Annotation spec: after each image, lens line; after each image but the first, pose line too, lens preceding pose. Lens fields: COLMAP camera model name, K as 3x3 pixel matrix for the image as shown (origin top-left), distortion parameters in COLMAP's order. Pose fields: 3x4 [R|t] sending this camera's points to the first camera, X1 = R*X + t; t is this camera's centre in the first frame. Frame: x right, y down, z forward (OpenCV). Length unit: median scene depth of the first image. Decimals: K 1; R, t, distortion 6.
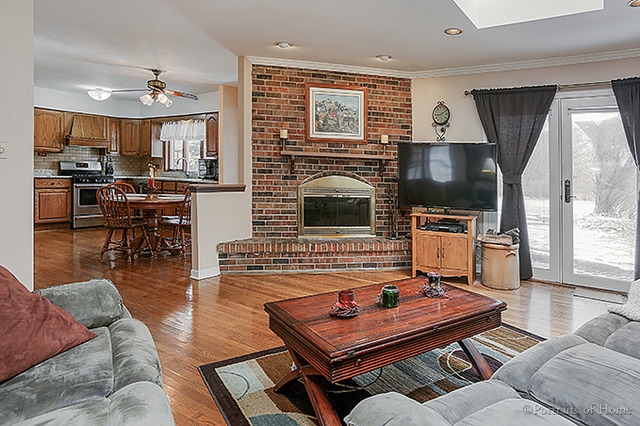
lens RADIAL K [[400.9, 0, 322.7], [0, 400.9, 174.4], [0, 0, 1]] dist [0.026187, 0.000793]
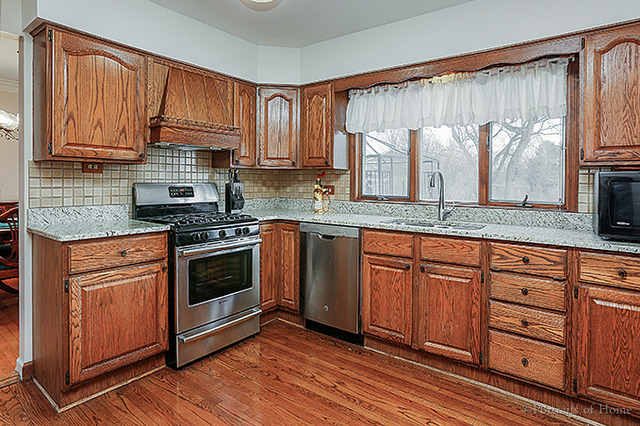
lens RADIAL K [[351.0, 0, 322.5], [0, 351.0, 174.3], [0, 0, 1]] dist [-0.005828, -0.000471]
pose [[0.999563, -0.014944, -0.025521, -0.449935], [0.014445, 0.999703, -0.019626, -0.032196], [0.025807, 0.019249, 0.999482, 0.653069]]
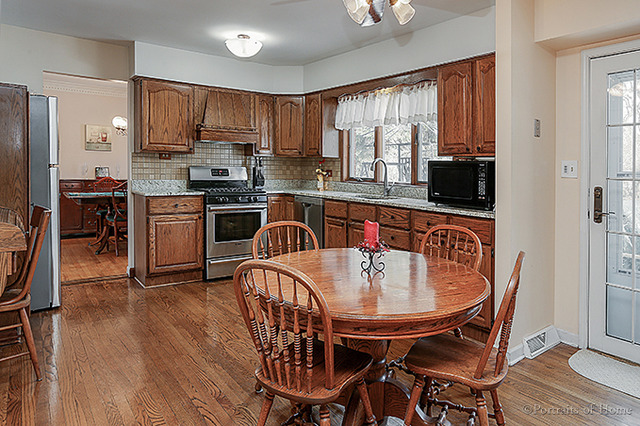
lens RADIAL K [[409.0, 0, 319.9], [0, 409.0, 168.8], [0, 0, 1]] dist [0.003647, 0.000157]
pose [[0.948334, -0.002243, -0.317265, -0.253286], [0.002464, 0.999997, 0.000295, -0.028467], [0.317263, -0.001061, 0.948337, 0.458932]]
